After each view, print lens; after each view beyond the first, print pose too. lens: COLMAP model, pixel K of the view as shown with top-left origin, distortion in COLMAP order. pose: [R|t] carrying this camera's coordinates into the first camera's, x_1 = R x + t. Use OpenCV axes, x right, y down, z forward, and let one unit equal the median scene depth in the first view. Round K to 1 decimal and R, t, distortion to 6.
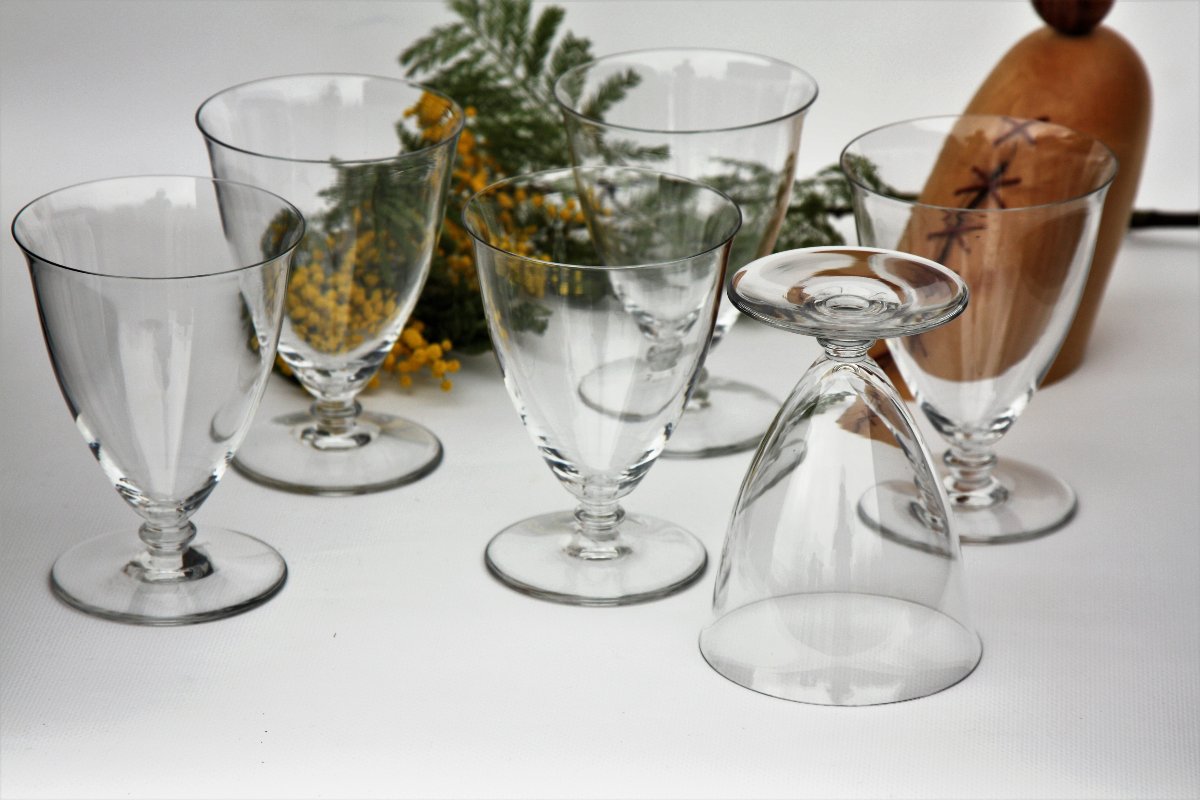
lens RADIAL K [[6027.5, 0, 600.0], [0, 6027.5, 400.0], [0, 0, 1]] dist [0.019111, 111.732387]
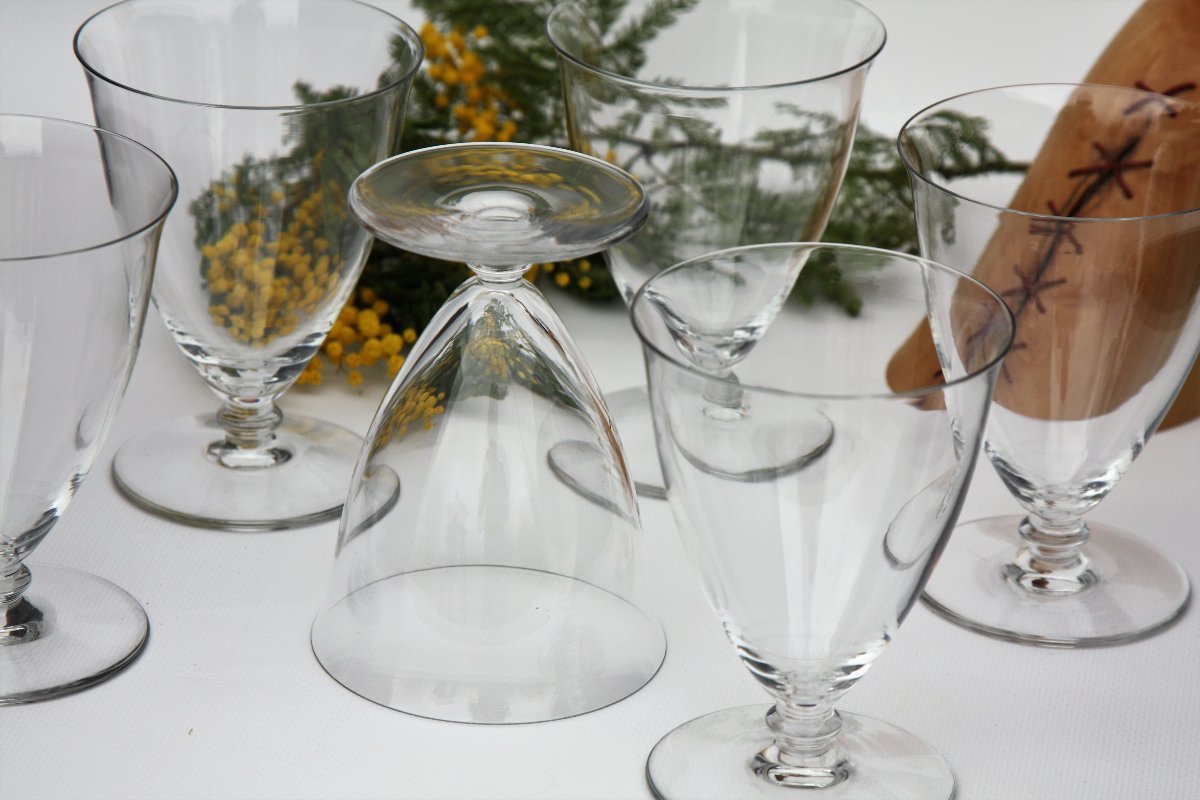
lens RADIAL K [[6027.5, 0, 600.0], [0, 6027.5, 400.0], [0, 0, 1]] dist [0.019111, 111.732387]
pose [[0.997426, 0.054357, -0.046754, 0.037901], [-0.053030, 0.998167, 0.029171, -0.025793], [0.048254, -0.026616, 0.998480, 0.221767]]
